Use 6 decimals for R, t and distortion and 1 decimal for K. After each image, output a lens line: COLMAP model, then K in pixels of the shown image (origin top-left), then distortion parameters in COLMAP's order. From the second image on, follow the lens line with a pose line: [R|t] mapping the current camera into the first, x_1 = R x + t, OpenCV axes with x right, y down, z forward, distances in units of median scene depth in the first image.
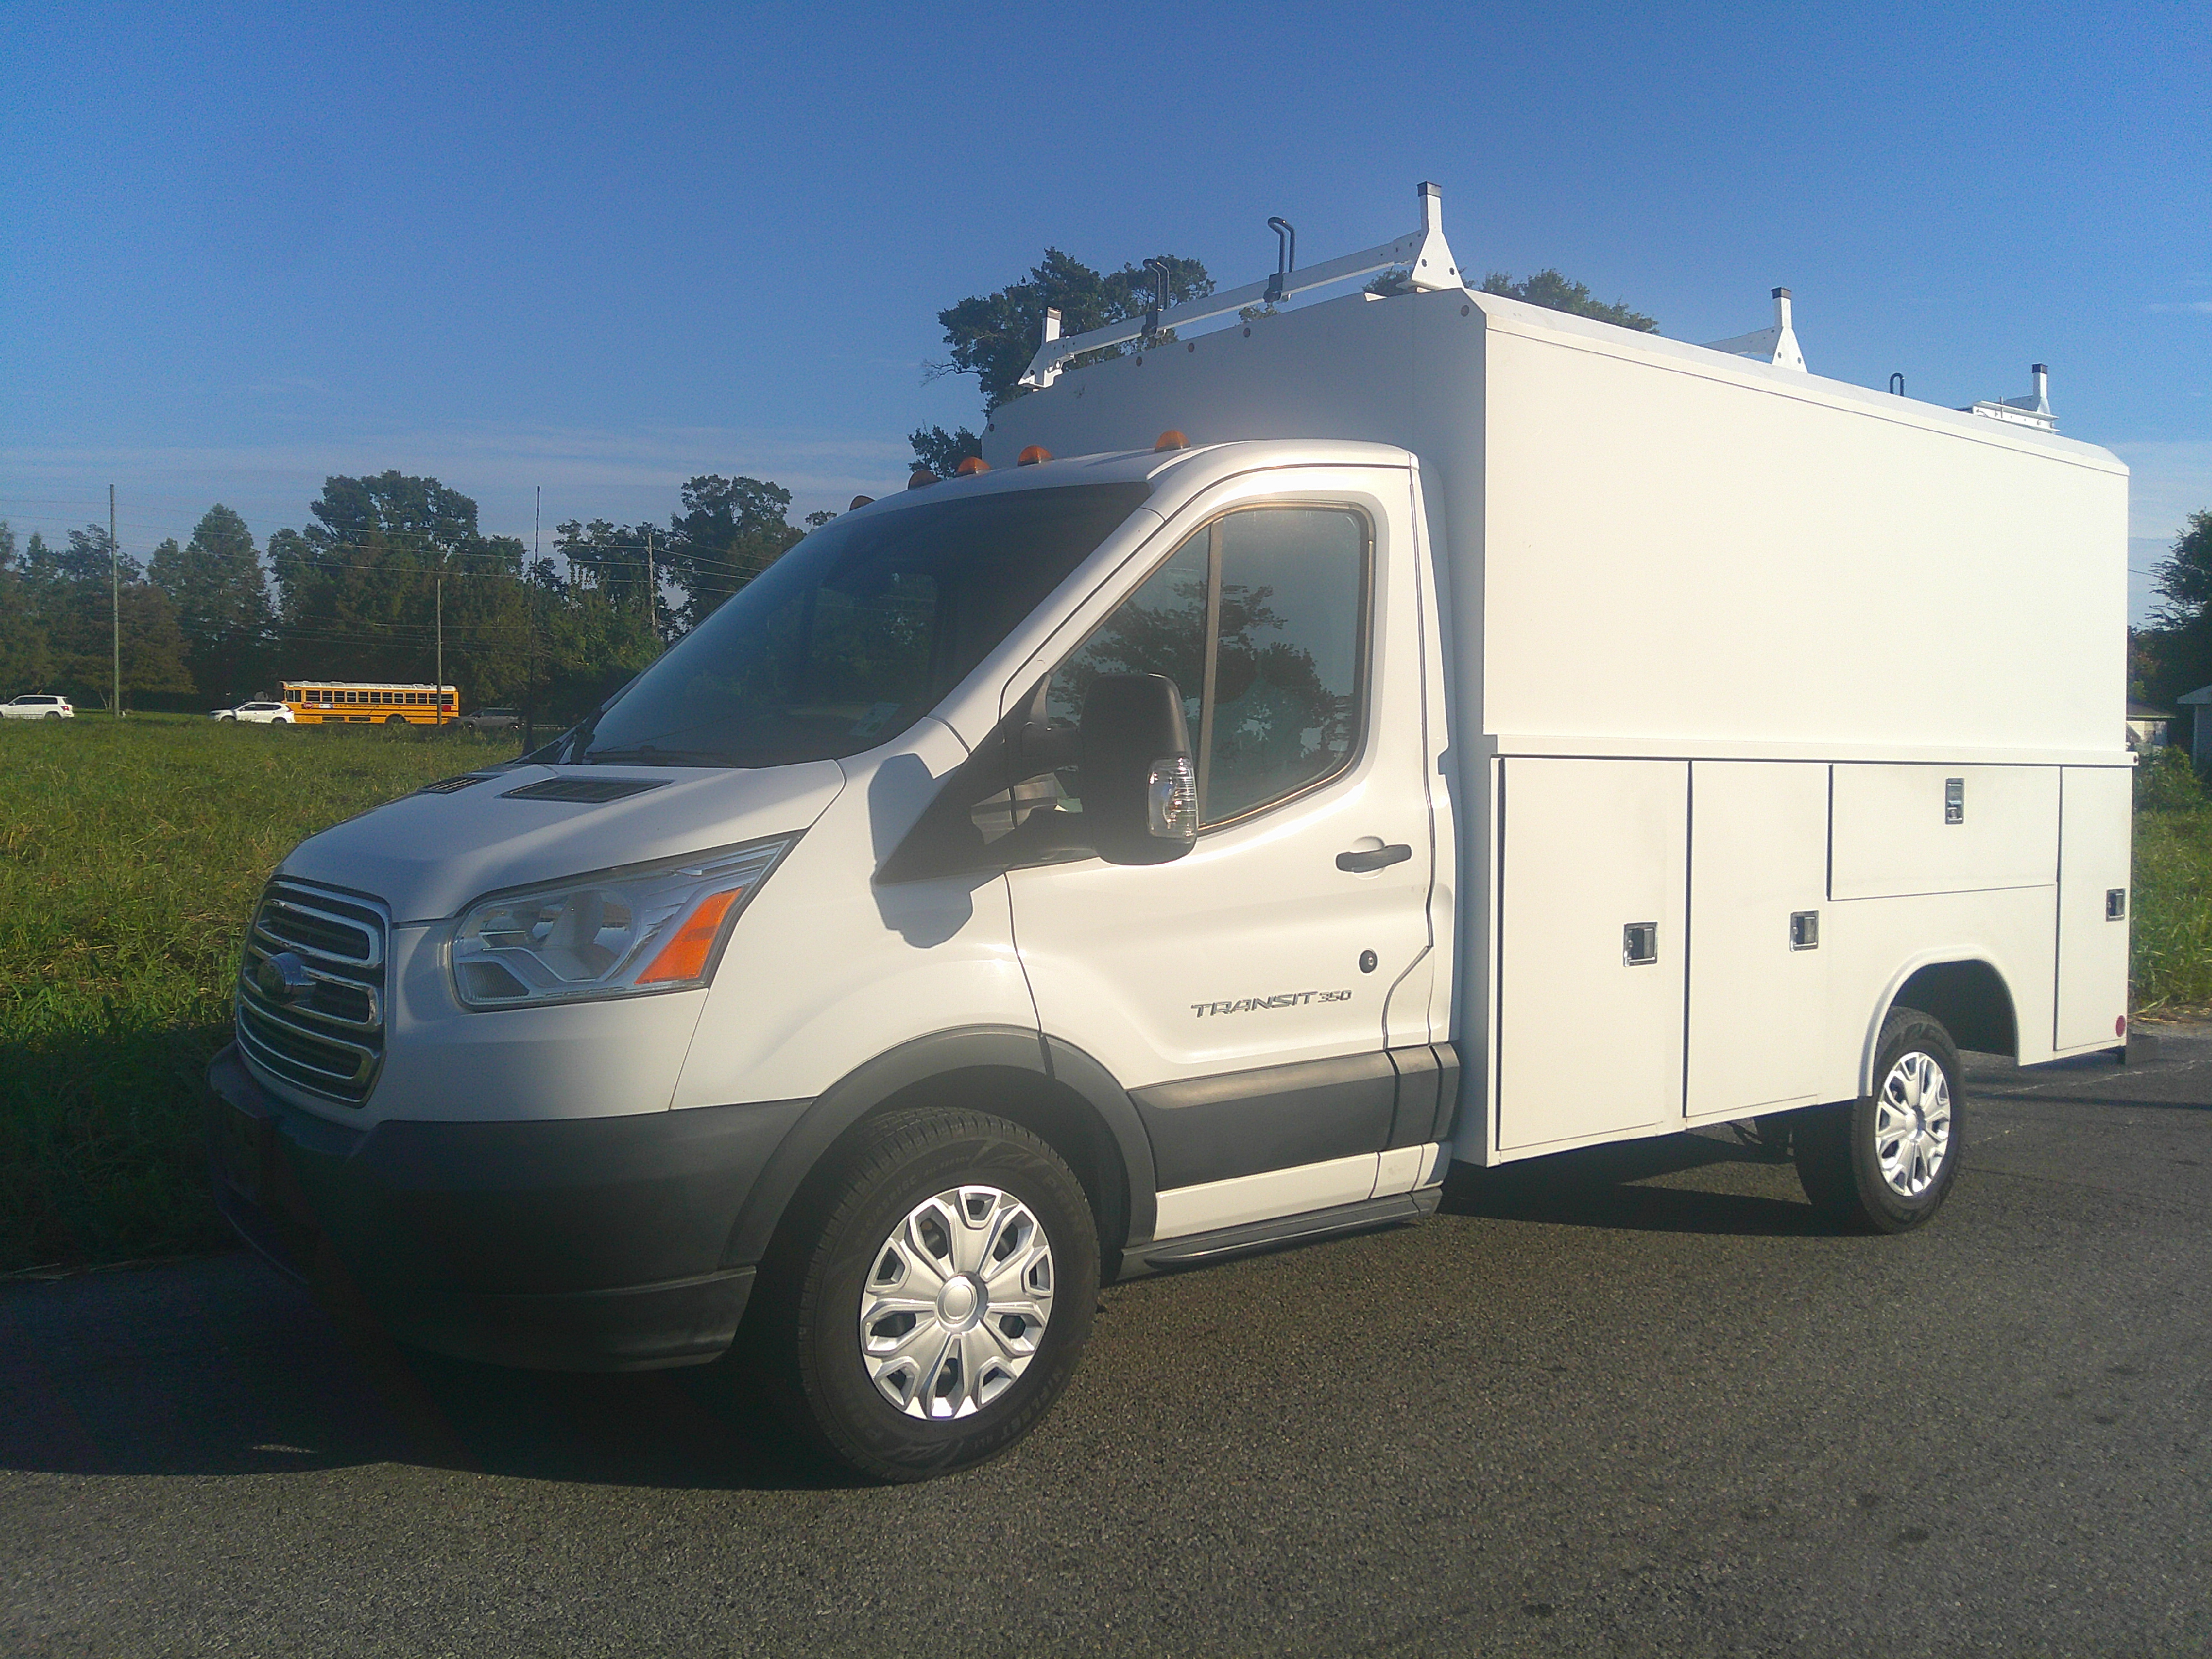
lens RADIAL K [[1840.8, 0, 1114.2], [0, 1840.8, 808.3], [0, 0, 1]] dist [0.047653, -0.073757]
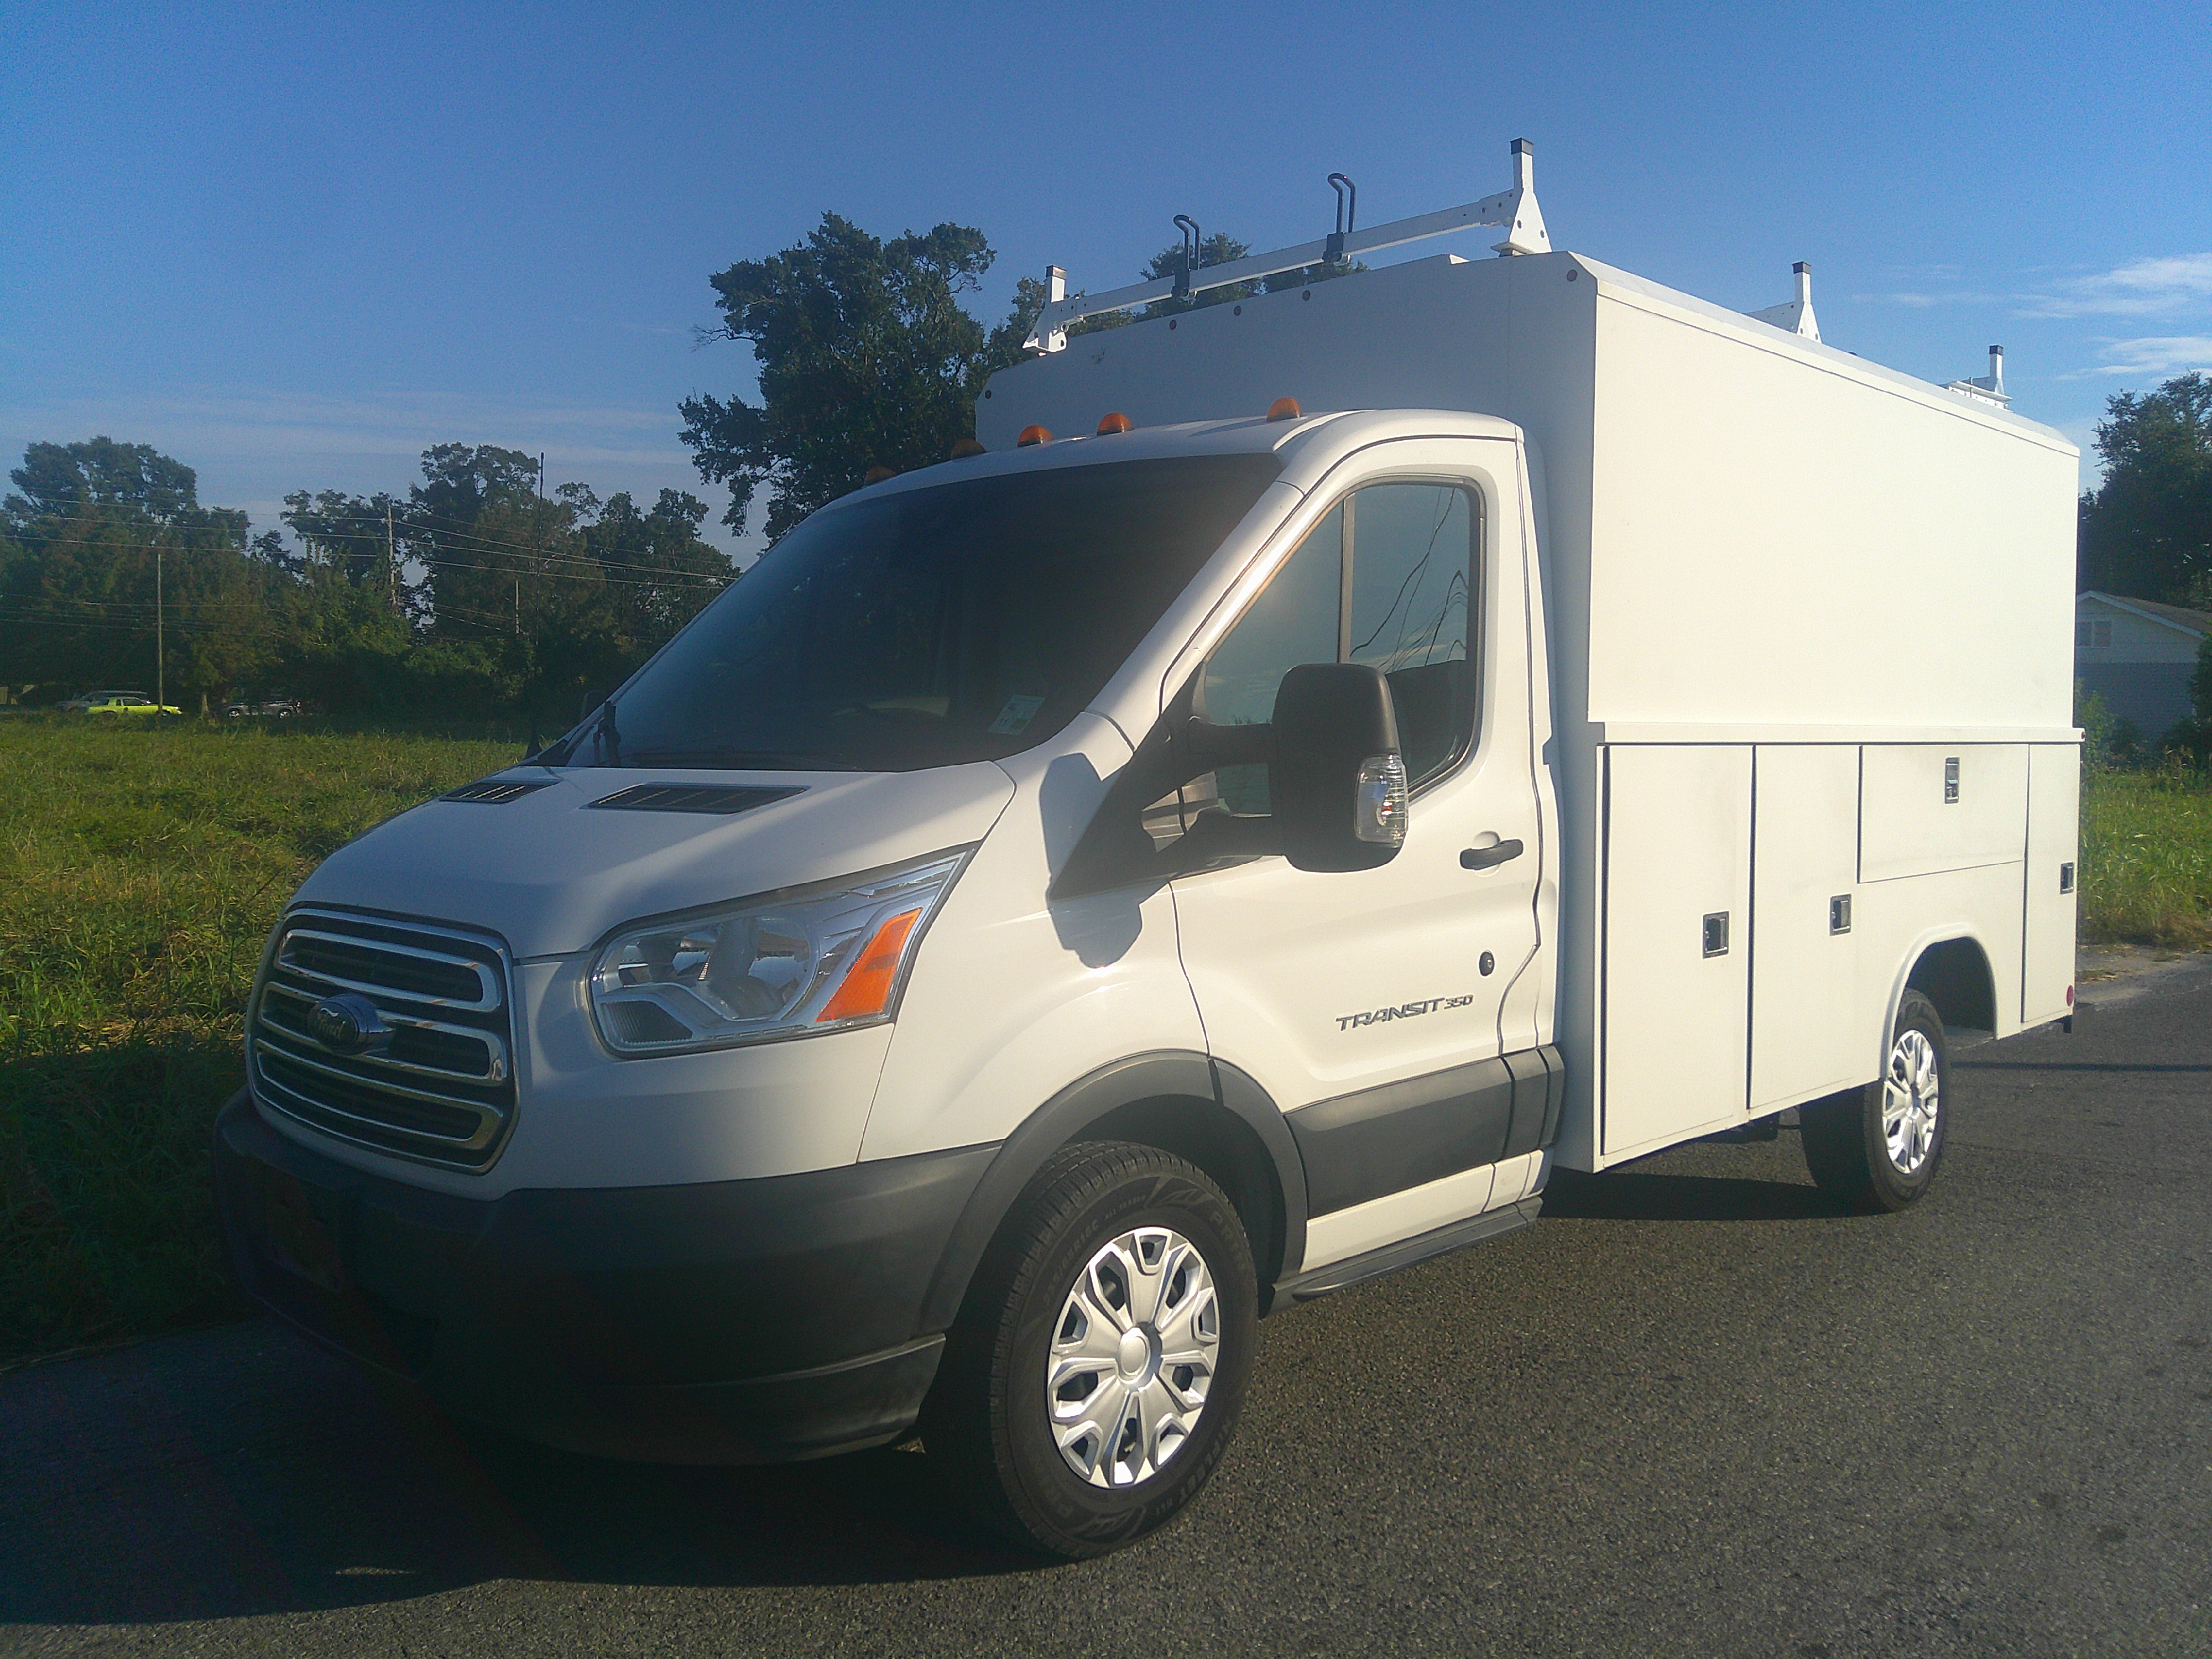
lens RADIAL K [[1840.8, 0, 1090.3], [0, 1840.8, 814.7], [0, 0, 1]] dist [0.047653, -0.073757]
pose [[0.990422, -0.017520, 0.136955, -0.187167], [0.015264, 0.999730, 0.017501, -0.012629], [-0.137224, -0.015243, 0.990423, 0.087702]]
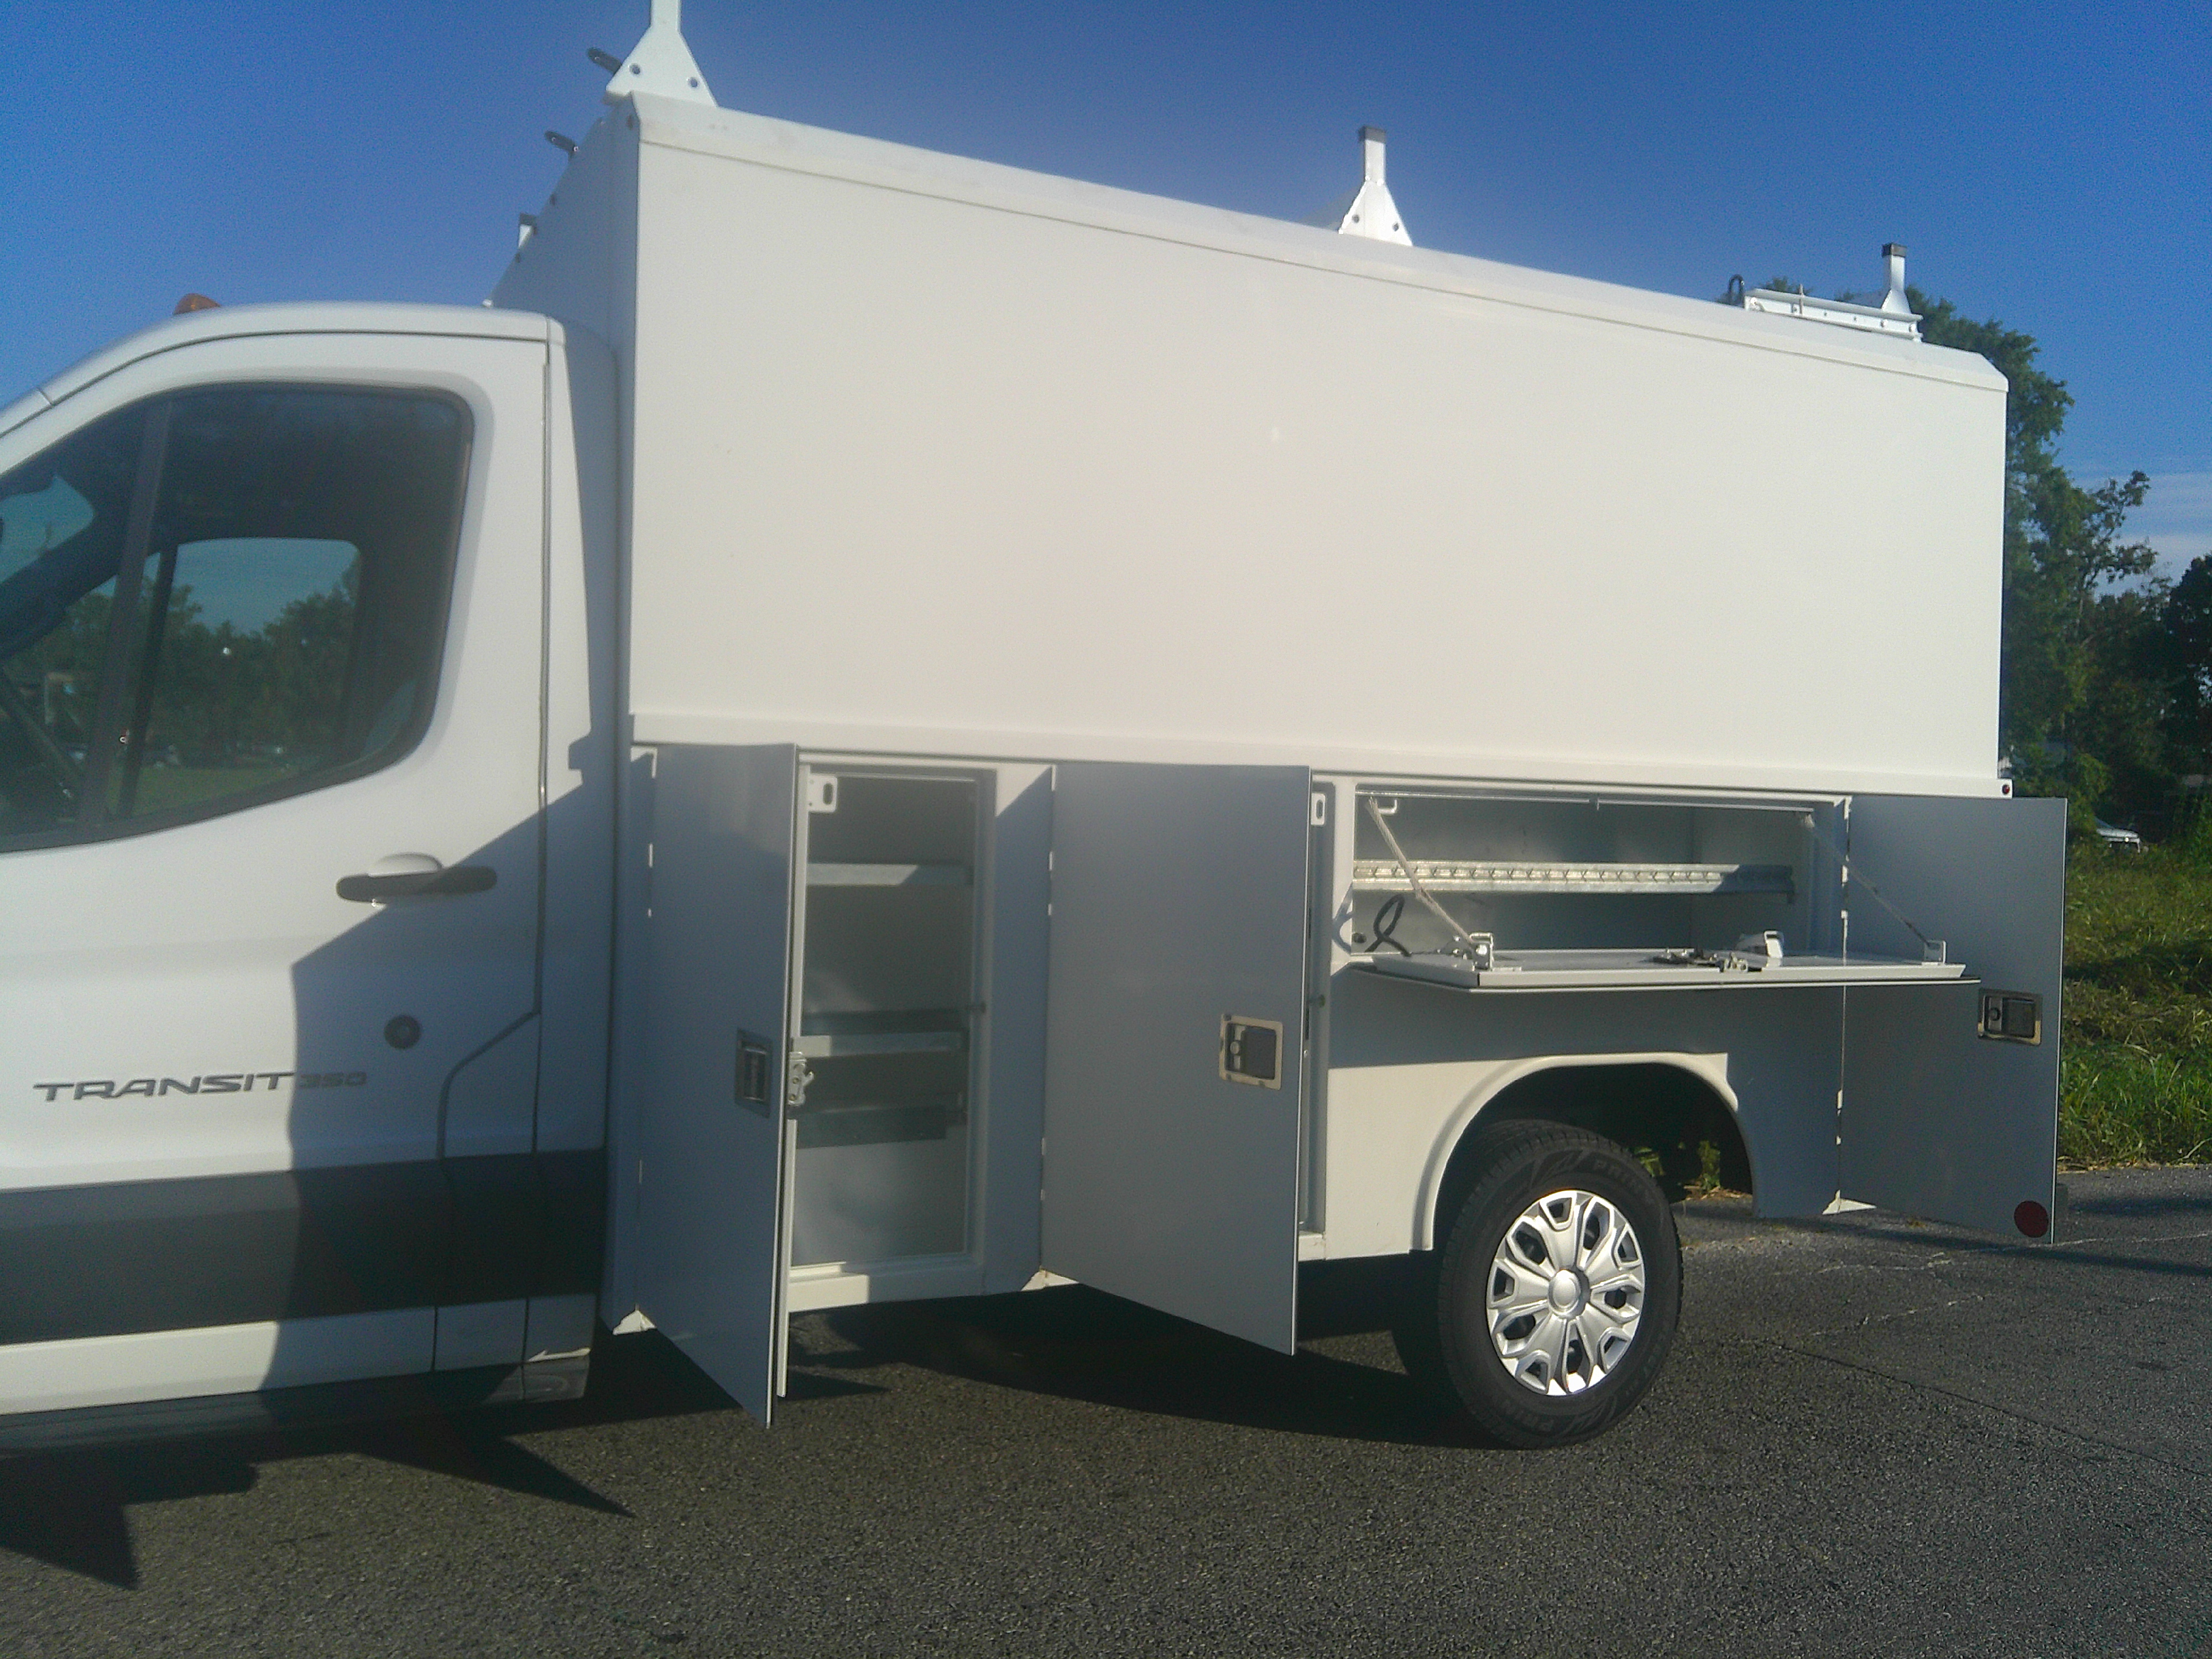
lens RADIAL K [[1869.9, 0, 1161.7], [0, 1869.9, 799.1], [0, 0, 1]] dist [-0.034991, -0.004725]
pose [[0.981188, 0.011723, -0.192697, 0.536363], [-0.018497, 0.999271, -0.033394, 0.012225], [0.192165, 0.036330, 0.980690, 0.348381]]
